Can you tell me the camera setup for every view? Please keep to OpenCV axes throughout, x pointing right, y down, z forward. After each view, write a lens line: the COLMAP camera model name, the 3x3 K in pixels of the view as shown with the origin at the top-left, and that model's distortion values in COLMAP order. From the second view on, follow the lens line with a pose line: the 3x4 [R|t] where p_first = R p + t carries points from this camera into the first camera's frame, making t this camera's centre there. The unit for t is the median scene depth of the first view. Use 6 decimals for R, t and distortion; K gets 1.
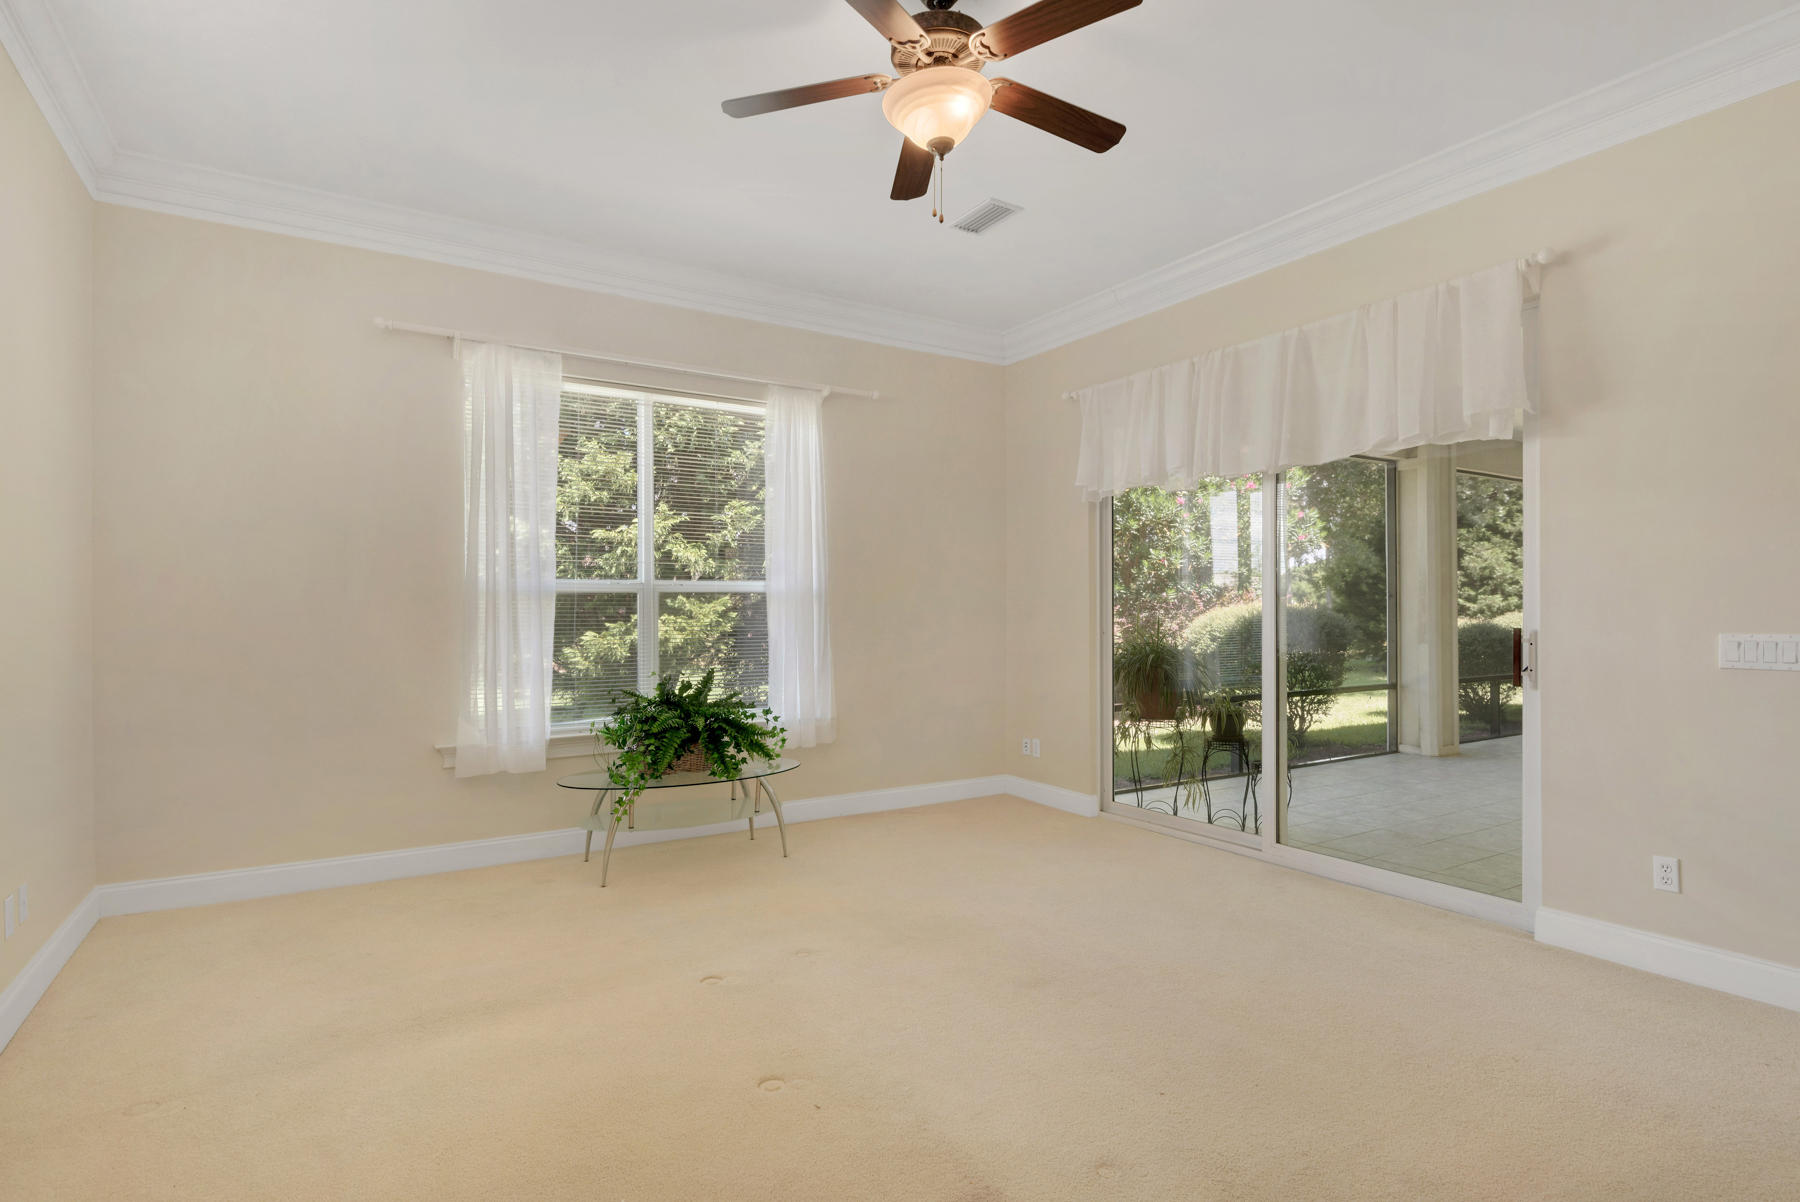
lens RADIAL K [[919.5, 0, 898.8], [0, 919.5, 613.6], [0, 0, 1]] dist [0.001449, -0.000090]
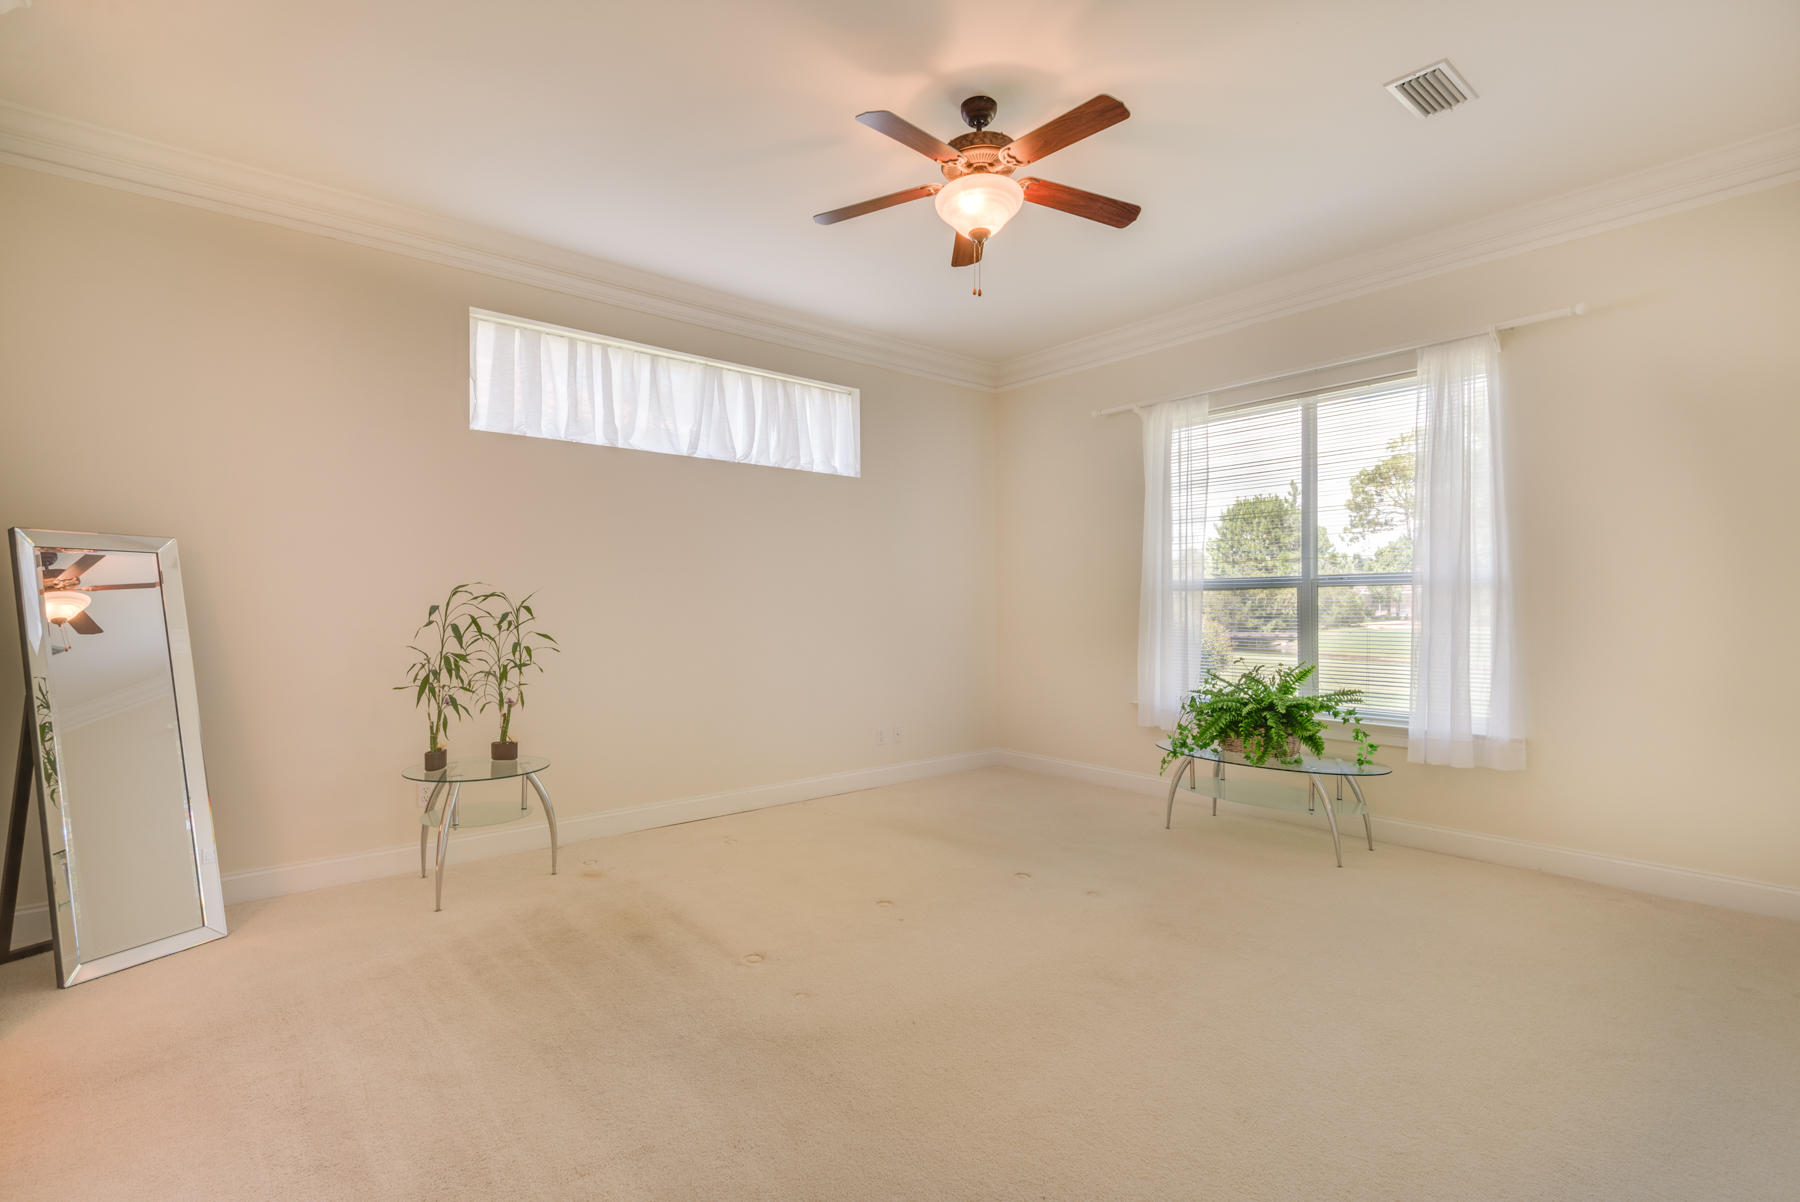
lens RADIAL K [[919.5, 0, 898.8], [0, 919.5, 613.6], [0, 0, 1]] dist [0.001449, -0.000090]
pose [[0.168195, -0.010820, -0.985694, 0.661903], [0.009143, 0.999914, -0.009416, 0.008736], [0.985711, -0.007429, 0.168280, 0.367655]]
